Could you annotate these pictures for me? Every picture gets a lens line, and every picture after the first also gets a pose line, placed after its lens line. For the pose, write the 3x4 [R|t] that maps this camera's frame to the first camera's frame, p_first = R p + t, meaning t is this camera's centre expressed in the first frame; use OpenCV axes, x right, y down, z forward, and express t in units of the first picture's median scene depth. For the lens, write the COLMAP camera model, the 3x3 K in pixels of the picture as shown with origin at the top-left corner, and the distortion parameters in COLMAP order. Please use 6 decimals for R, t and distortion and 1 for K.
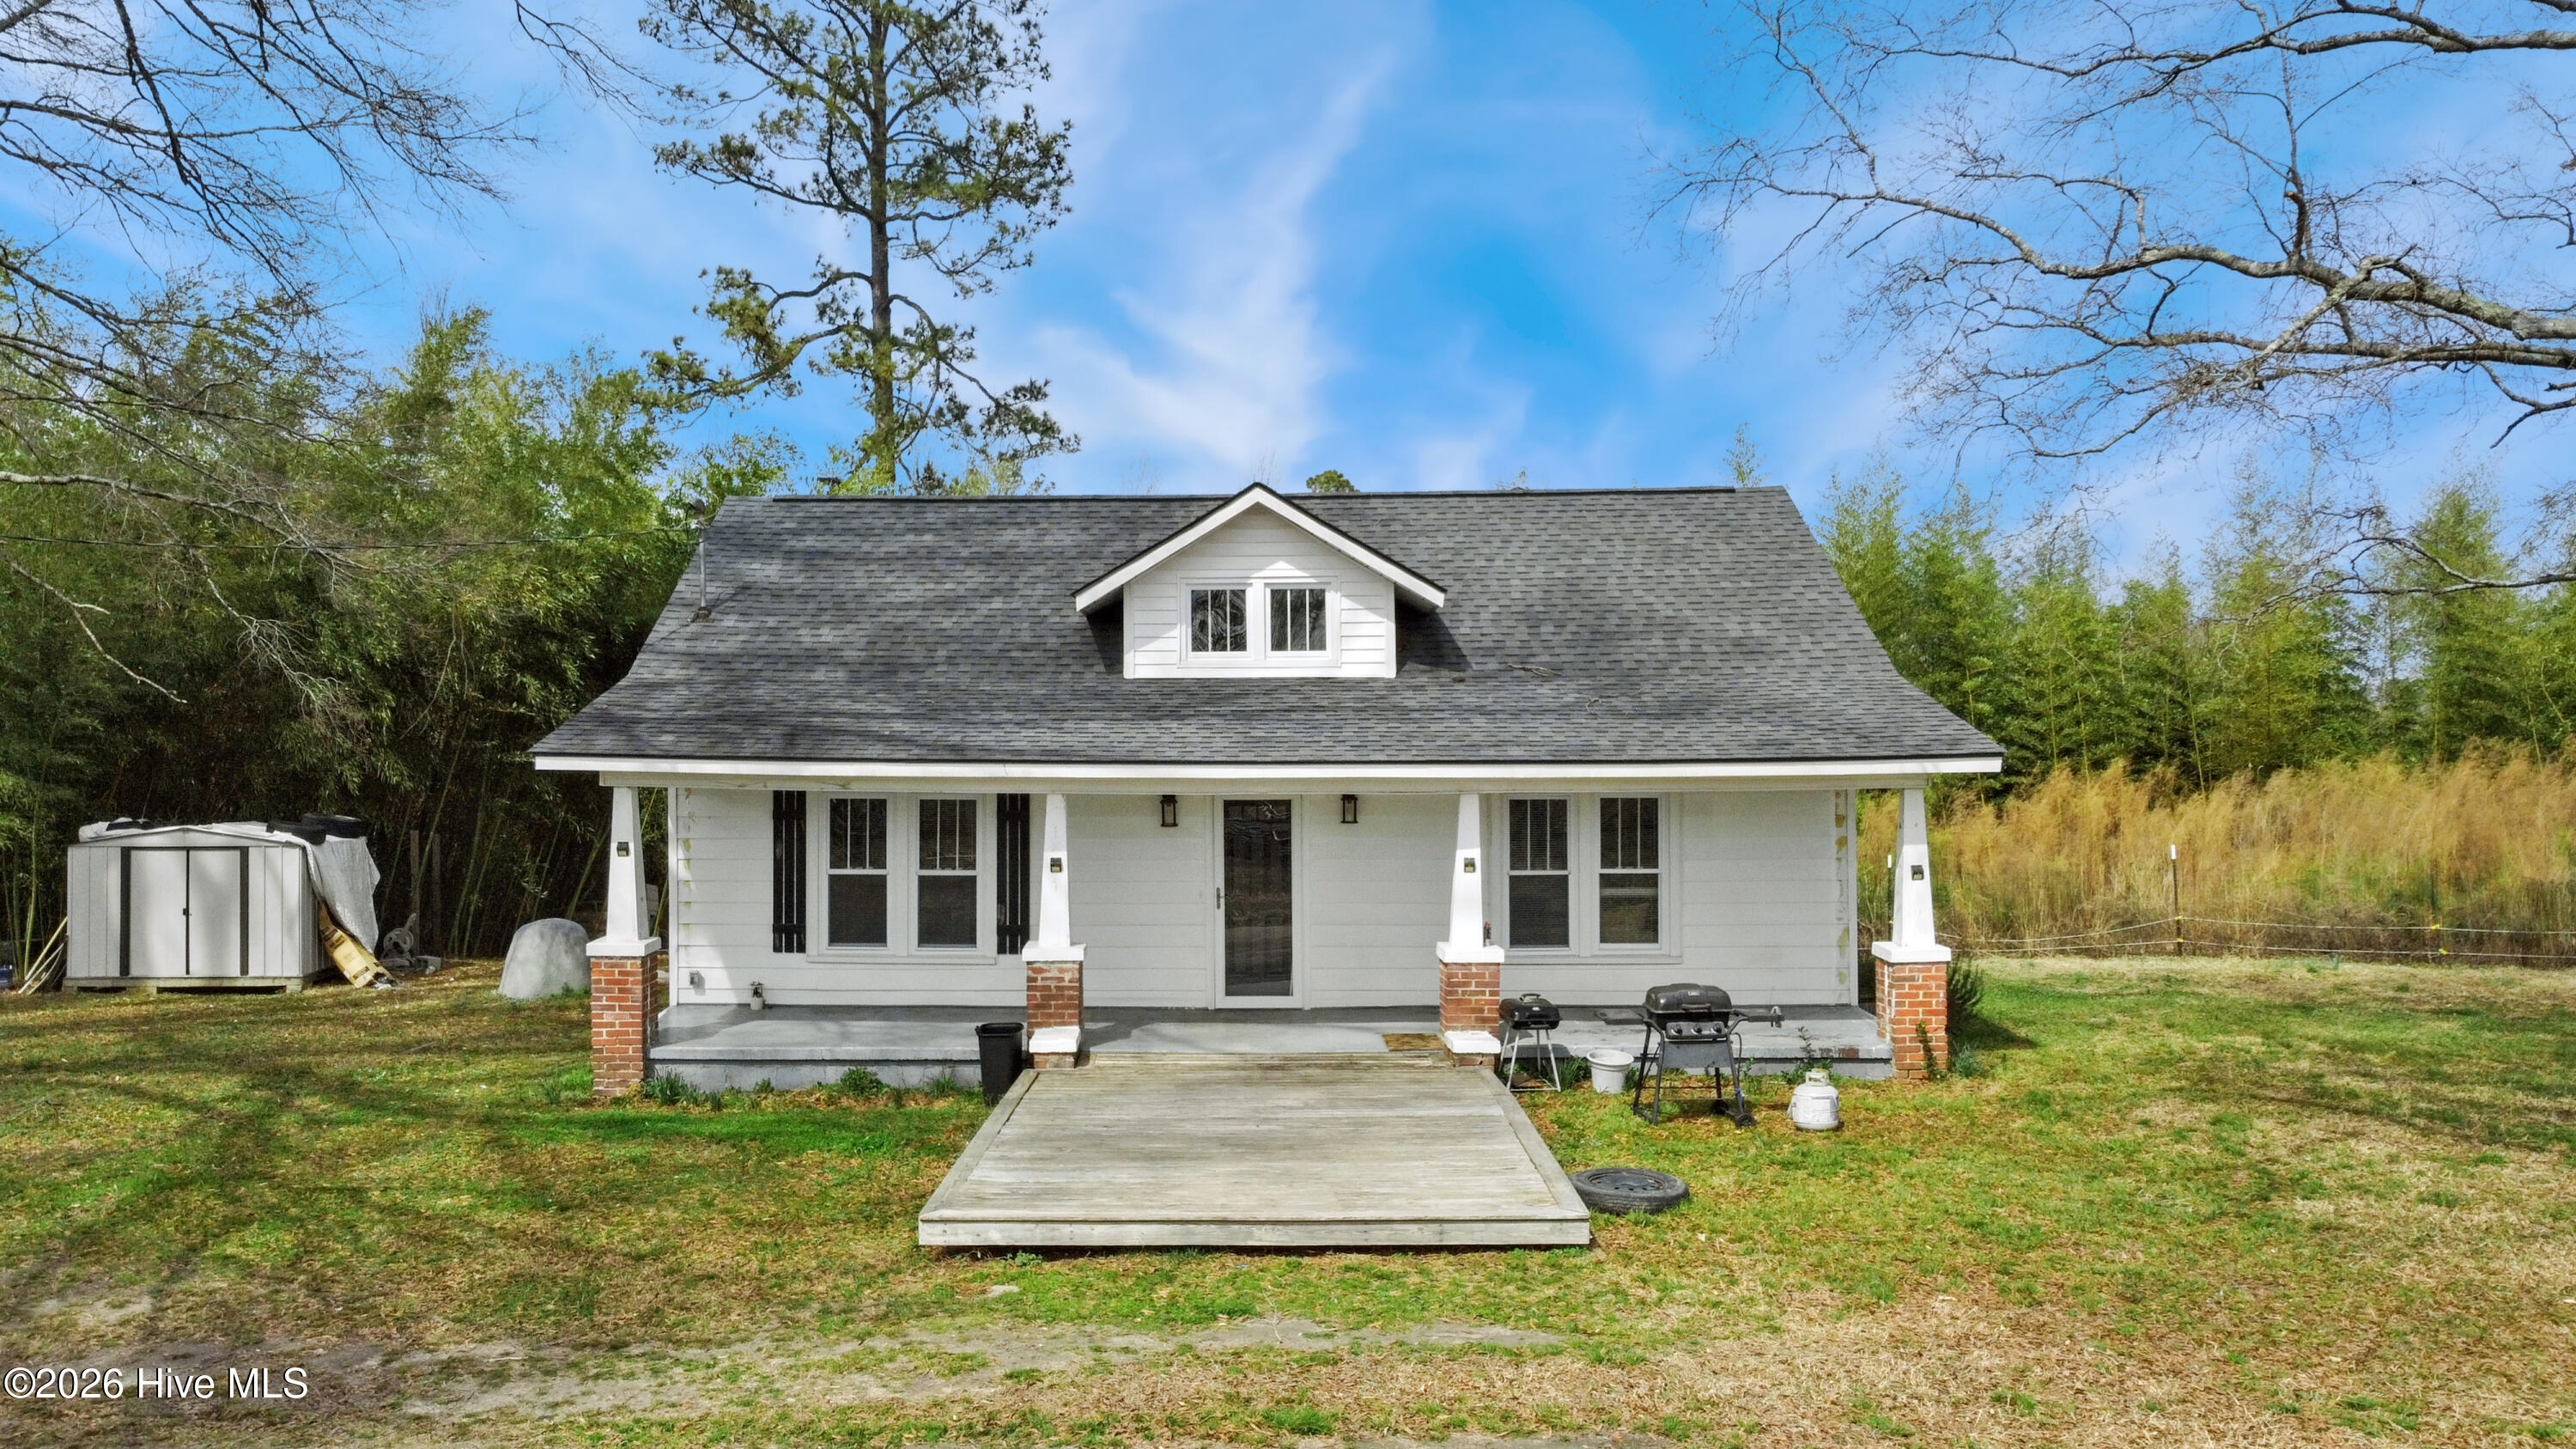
lens RADIAL K [[2026.0, 0, 1178.3], [0, 2026.0, 716.2], [0, 0, 1]] dist [-0.008442, -0.001998]
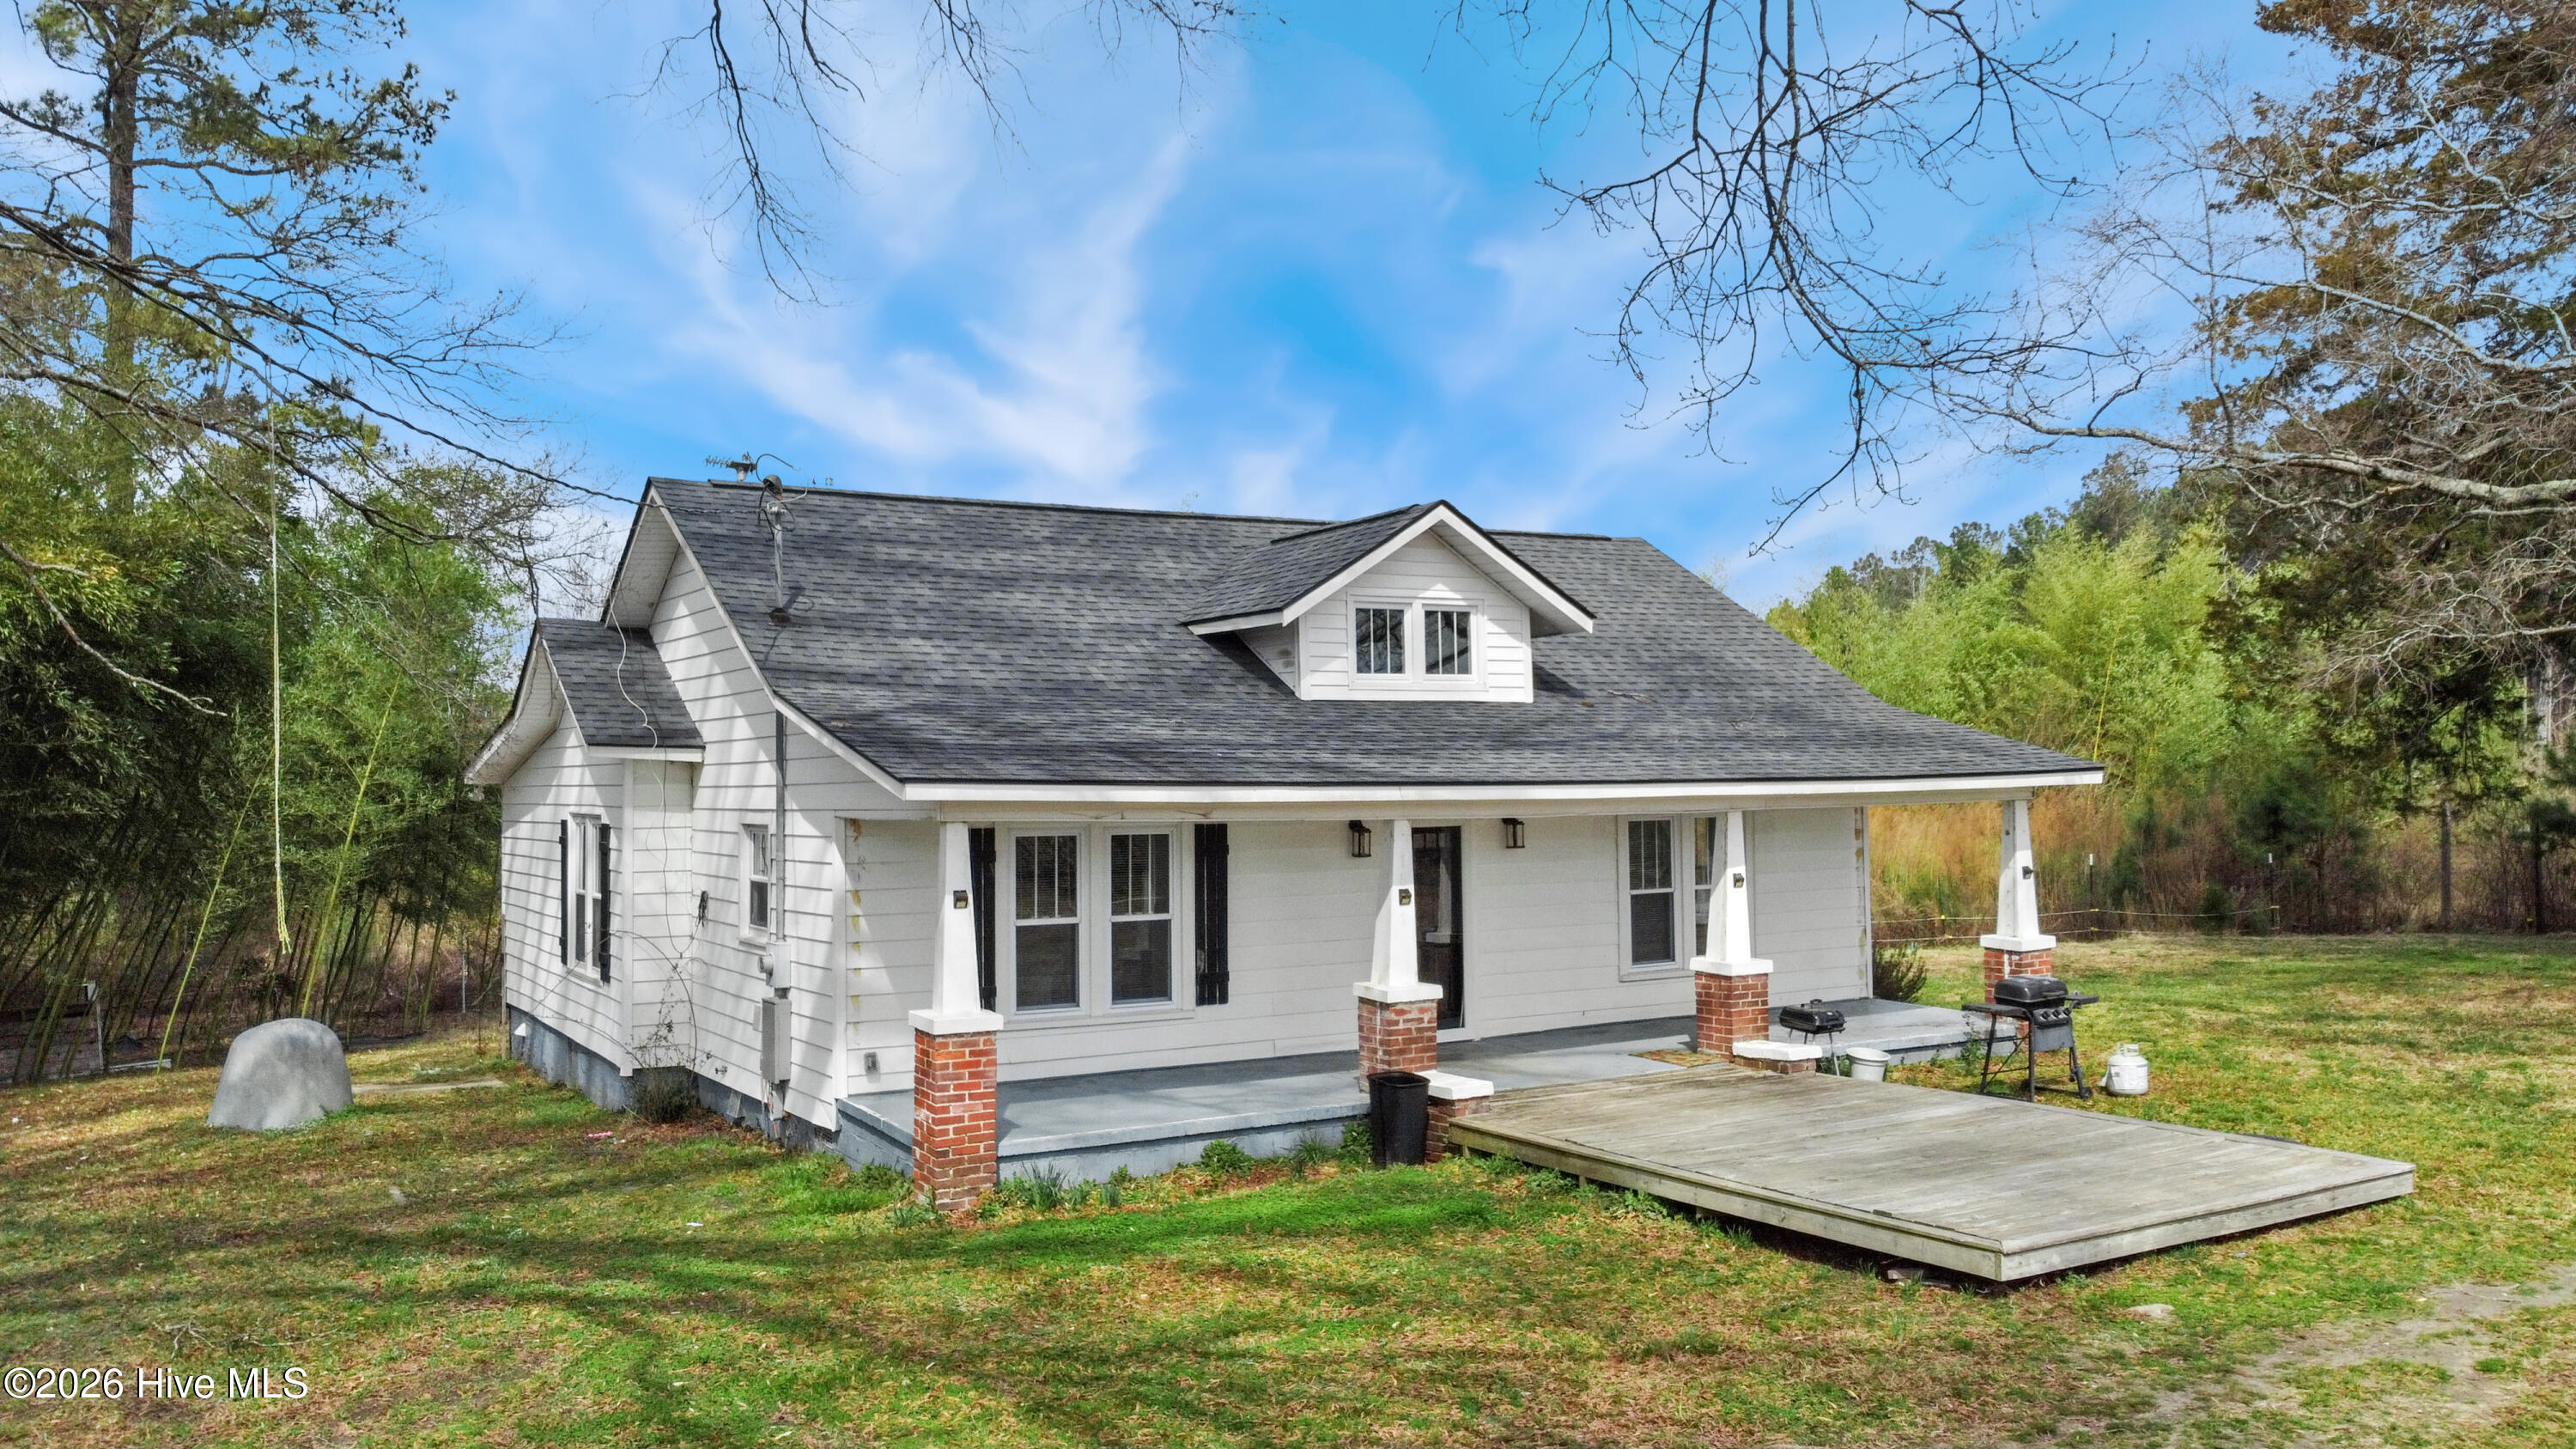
lens RADIAL K [[2000.9, 0, 1288.0], [0, 2000.9, 724.5], [0, 0, 1]] dist [-0.006884, 0.002408]
pose [[0.843014, 0.005942, 0.537858, -0.529257], [0.007246, 0.999723, -0.022400, 0.013443], [-0.537842, 0.022781, 0.842738, 0.231482]]
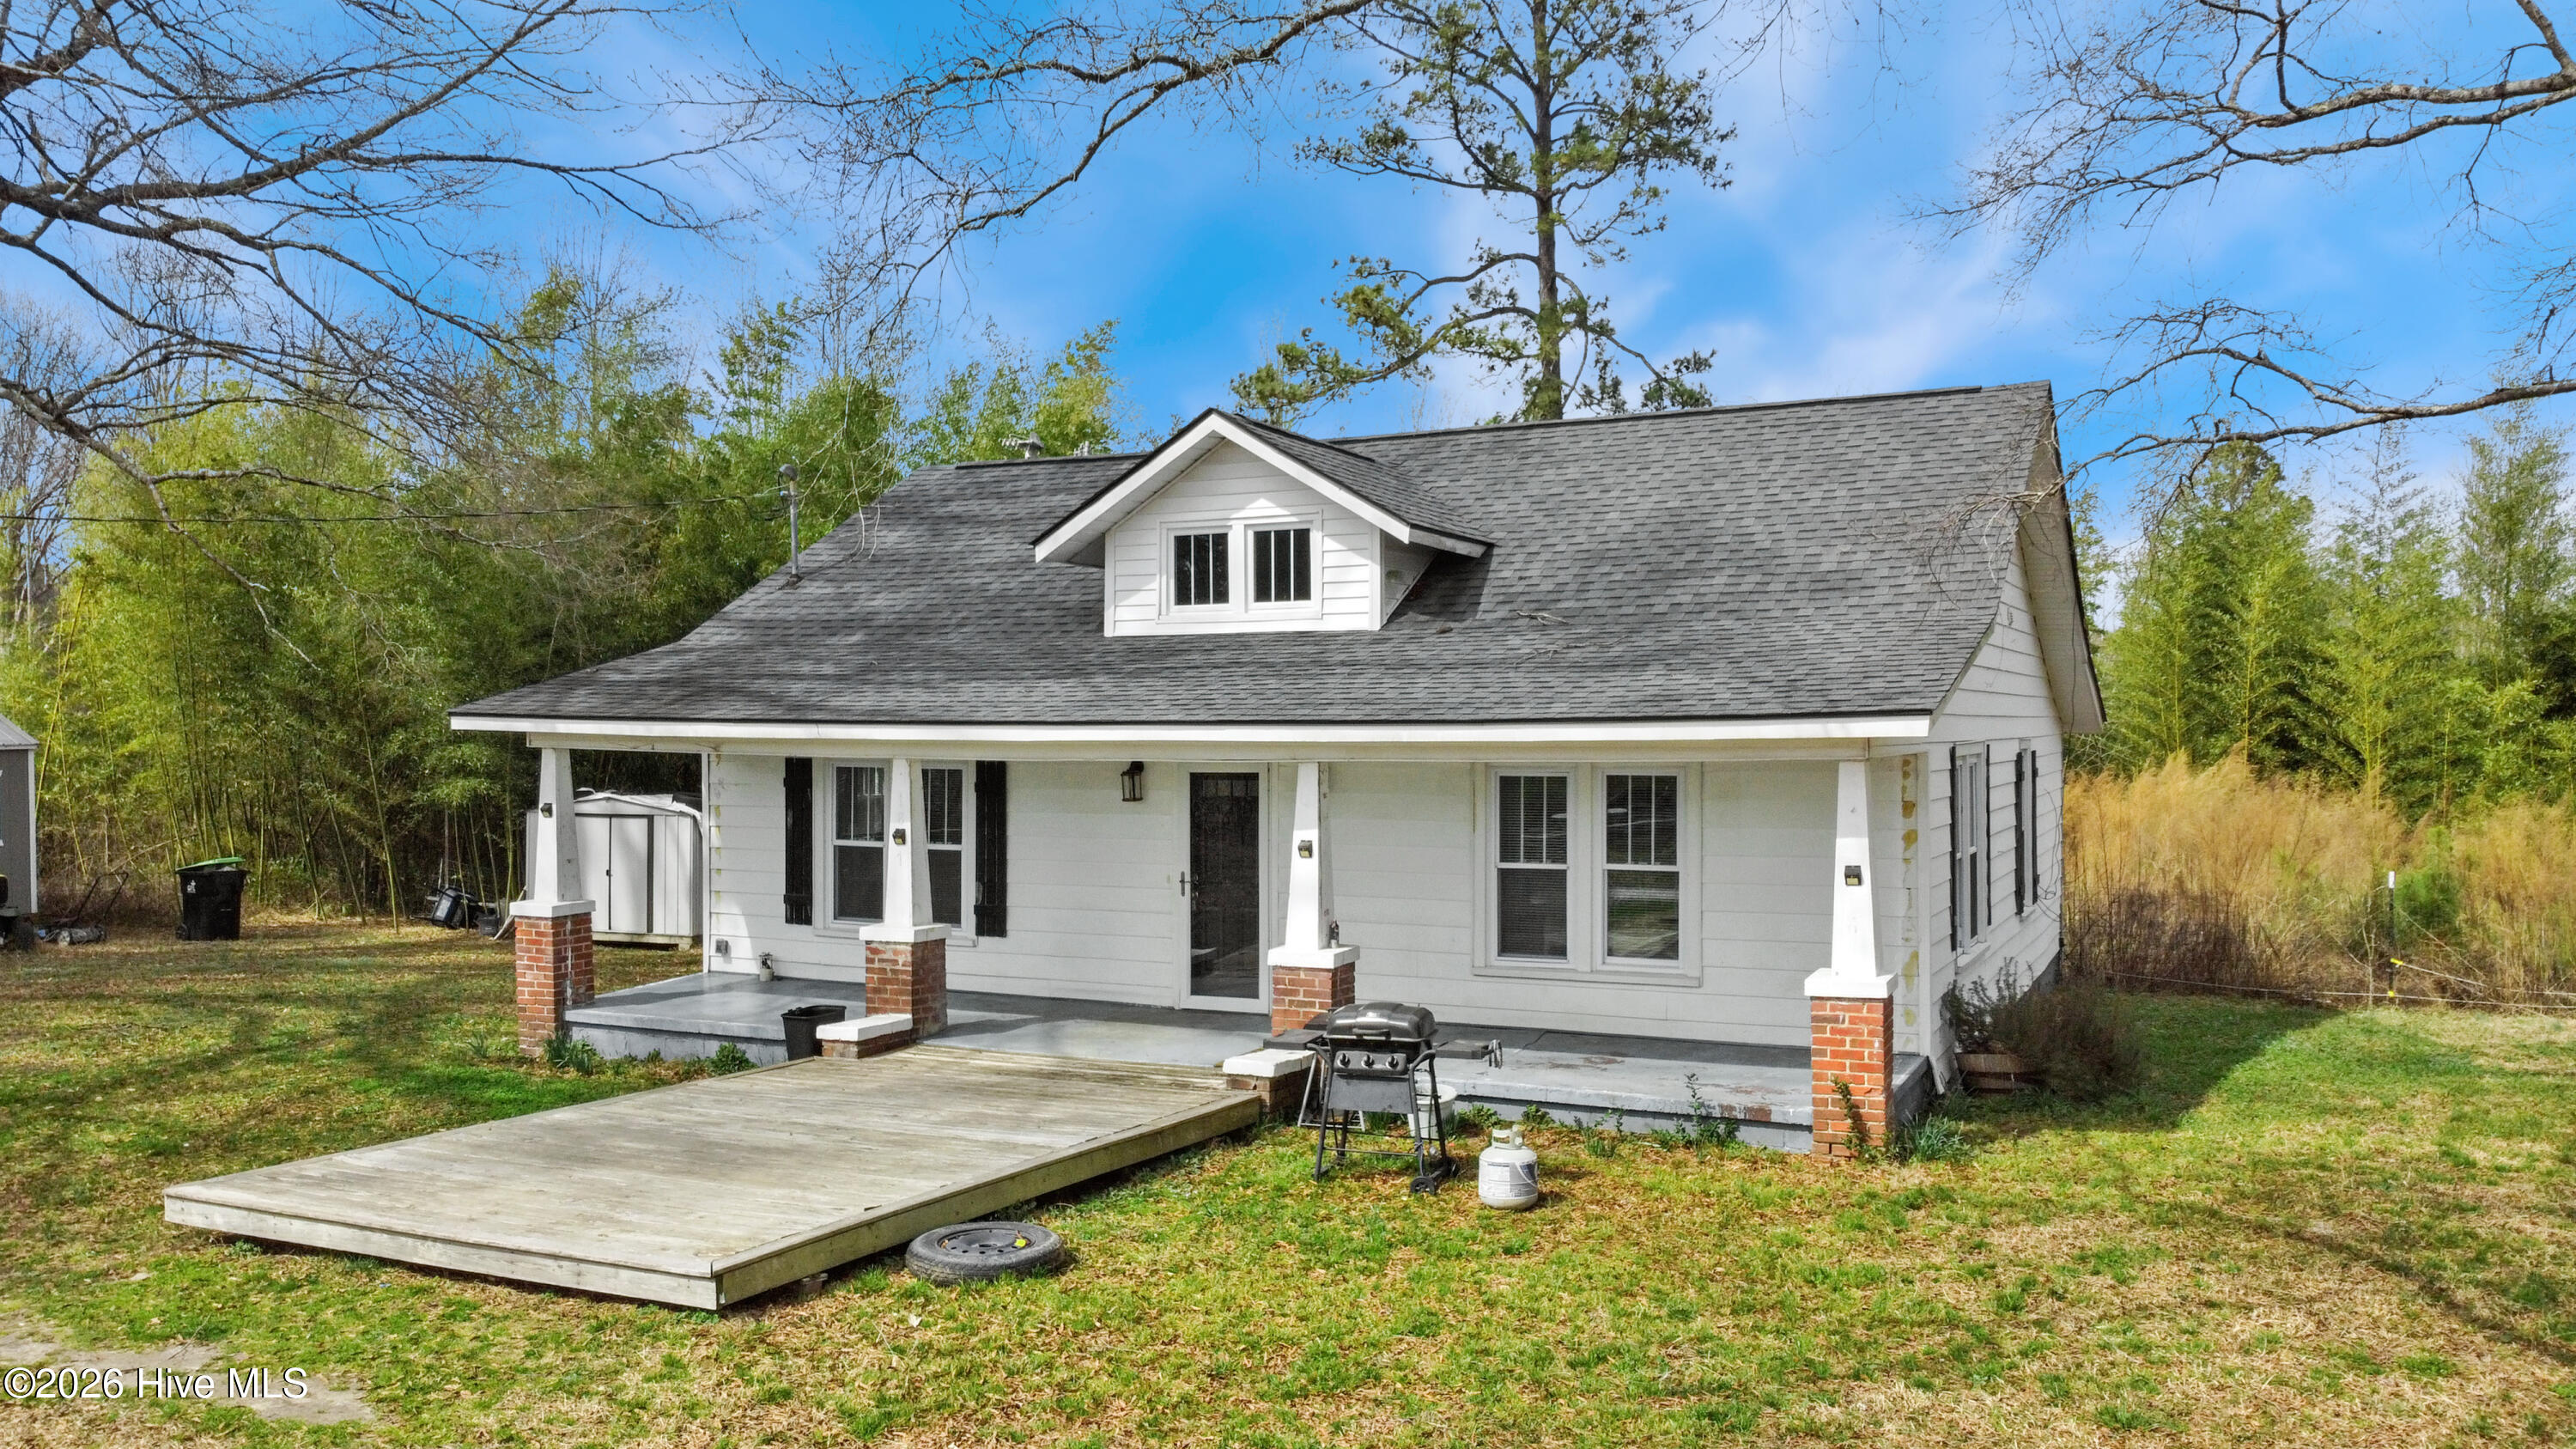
lens RADIAL K [[2000.9, 0, 1288.0], [0, 2000.9, 724.5], [0, 0, 1]] dist [-0.006884, 0.002408]
pose [[0.908784, 0.000999, -0.417266, 0.422053], [-0.000311, 0.999998, 0.001716, 0.018986], [0.417267, -0.001430, 0.908783, 0.225952]]
